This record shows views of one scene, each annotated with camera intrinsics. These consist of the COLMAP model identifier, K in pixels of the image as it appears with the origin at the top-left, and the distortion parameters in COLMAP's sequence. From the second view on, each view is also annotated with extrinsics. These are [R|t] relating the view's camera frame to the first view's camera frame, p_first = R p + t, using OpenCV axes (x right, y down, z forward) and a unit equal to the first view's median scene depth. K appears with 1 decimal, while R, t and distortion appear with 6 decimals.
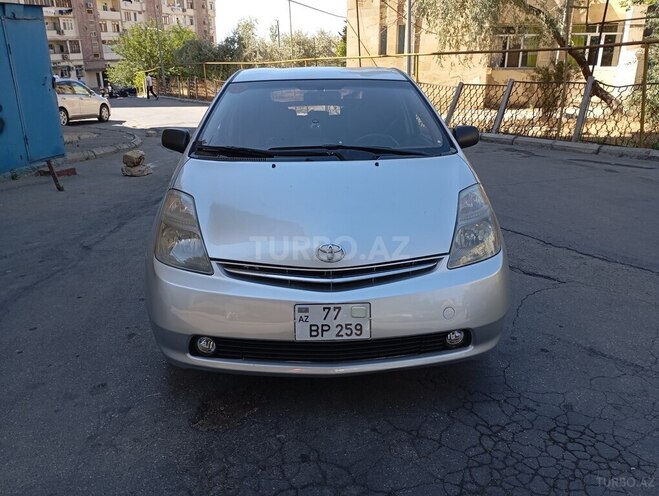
lens RADIAL K [[555.4, 0, 329.5], [0, 555.4, 248.0], [0, 0, 1]] dist [0.063241, -0.082521]
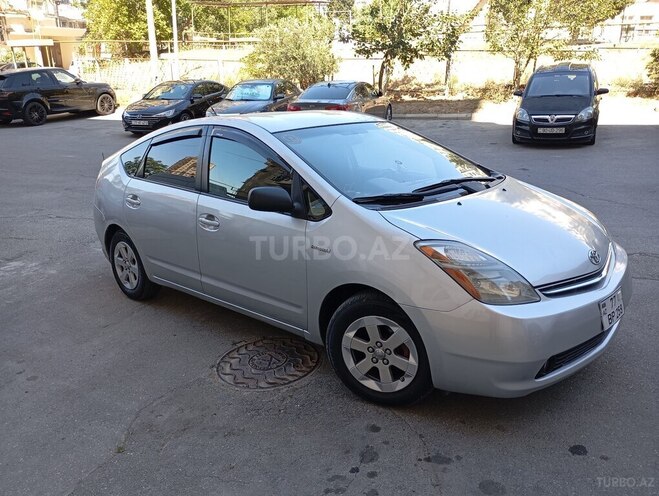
lens RADIAL K [[555.4, 0, 329.5], [0, 555.4, 248.0], [0, 0, 1]] dist [0.063241, -0.082521]
pose [[0.716648, -0.201215, 0.667778, -1.292906], [0.234228, 0.971304, 0.041304, -0.208378], [-0.656927, 0.126812, 0.743213, 0.444994]]
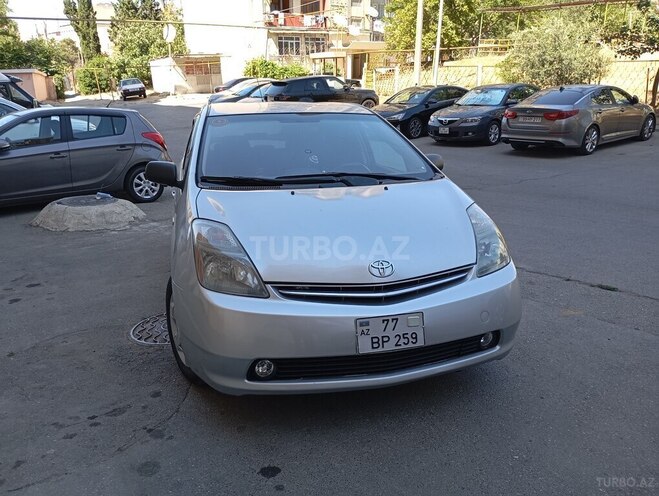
lens RADIAL K [[555.4, 0, 329.5], [0, 555.4, 248.0], [0, 0, 1]] dist [0.063241, -0.082521]
pose [[0.974771, -0.055073, 0.216308, -0.329110], [0.068847, 0.996017, -0.056665, 0.023163], [-0.212325, 0.070127, 0.974679, -0.025618]]
